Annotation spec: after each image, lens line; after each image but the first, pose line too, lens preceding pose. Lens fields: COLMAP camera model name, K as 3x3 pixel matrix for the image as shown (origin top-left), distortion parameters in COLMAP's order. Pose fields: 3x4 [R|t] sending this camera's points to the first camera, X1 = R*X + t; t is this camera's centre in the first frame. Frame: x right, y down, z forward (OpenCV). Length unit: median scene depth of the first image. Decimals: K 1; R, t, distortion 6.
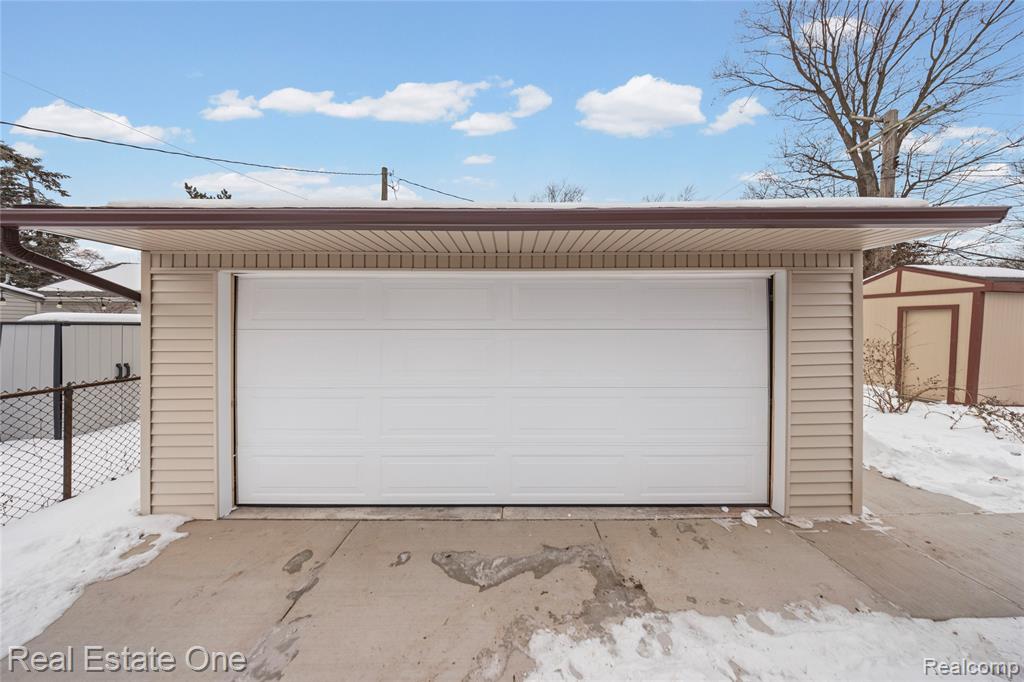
lens RADIAL K [[305.1, 0, 514.6], [0, 305.1, 324.1], [0, 0, 1]] dist [-0.004967, 0.000607]
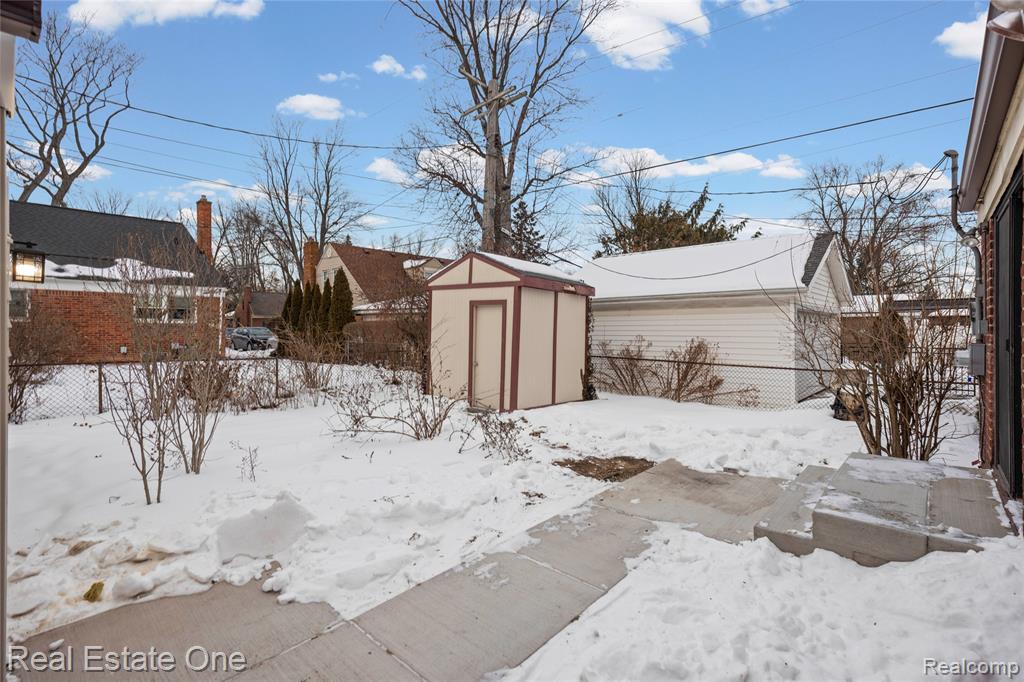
lens RADIAL K [[467.0, 0, 517.1], [0, 467.0, 318.7], [0, 0, 1]] dist [0.015894, -0.000719]
pose [[0.677453, 0.015726, 0.735398, 1.327181], [-0.007813, 0.999869, -0.014184, 0.030433], [-0.735525, 0.003864, 0.677487, 0.133399]]
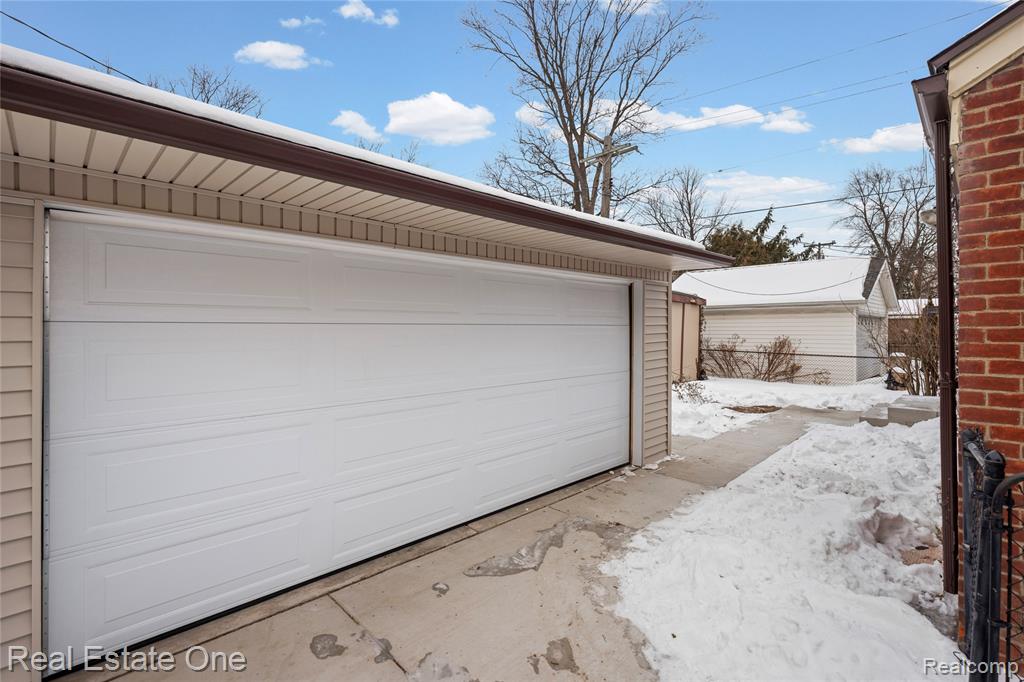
lens RADIAL K [[467.0, 0, 519.8], [0, 467.0, 323.3], [0, 0, 1]] dist [0.015894, -0.000719]
pose [[0.713360, 0.006952, 0.700763, -0.882032], [-0.005782, 0.999975, -0.004034, 0.019051], [-0.700774, -0.001174, 0.713382, -0.081019]]
